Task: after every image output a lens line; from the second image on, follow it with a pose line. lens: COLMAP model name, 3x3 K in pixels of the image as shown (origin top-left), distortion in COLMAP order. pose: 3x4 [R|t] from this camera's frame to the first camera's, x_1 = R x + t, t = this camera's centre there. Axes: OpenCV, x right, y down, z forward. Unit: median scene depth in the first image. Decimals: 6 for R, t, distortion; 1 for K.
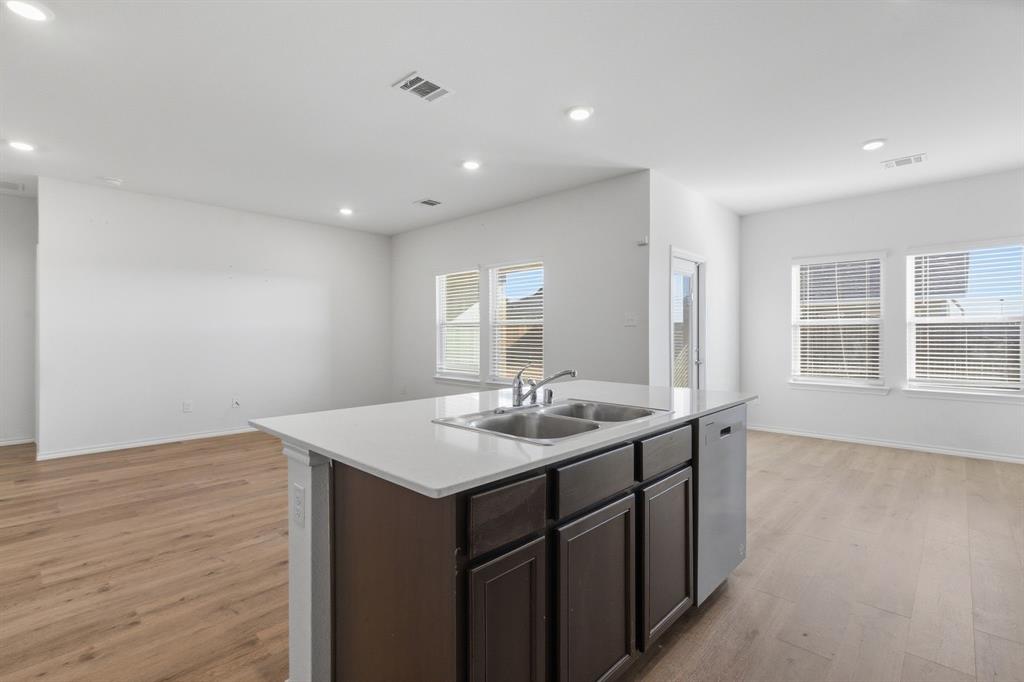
lens RADIAL K [[468.3, 0, 510.7], [0, 468.3, 337.3], [0, 0, 1]] dist [0.000650, -0.000639]
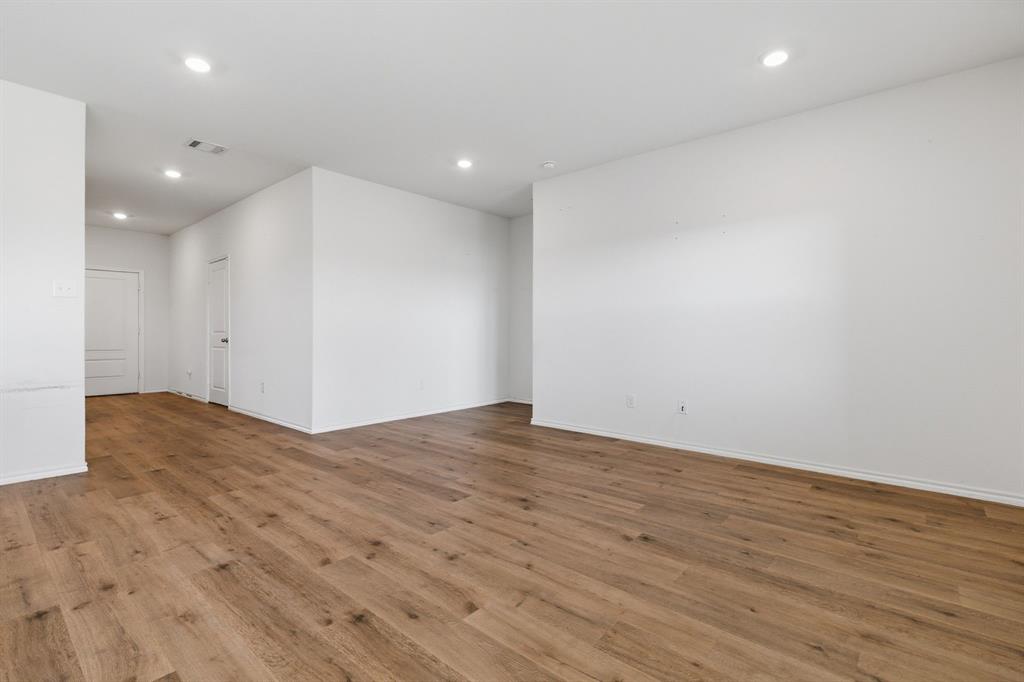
lens RADIAL K [[468.3, 0, 504.7], [0, 468.3, 339.2], [0, 0, 1]] dist [0.000650, -0.000639]
pose [[0.038871, 0.012045, -0.999172, 0.276120], [-0.002013, 0.999926, 0.011976, 0.054387], [0.999242, 0.001545, 0.038892, 1.451493]]
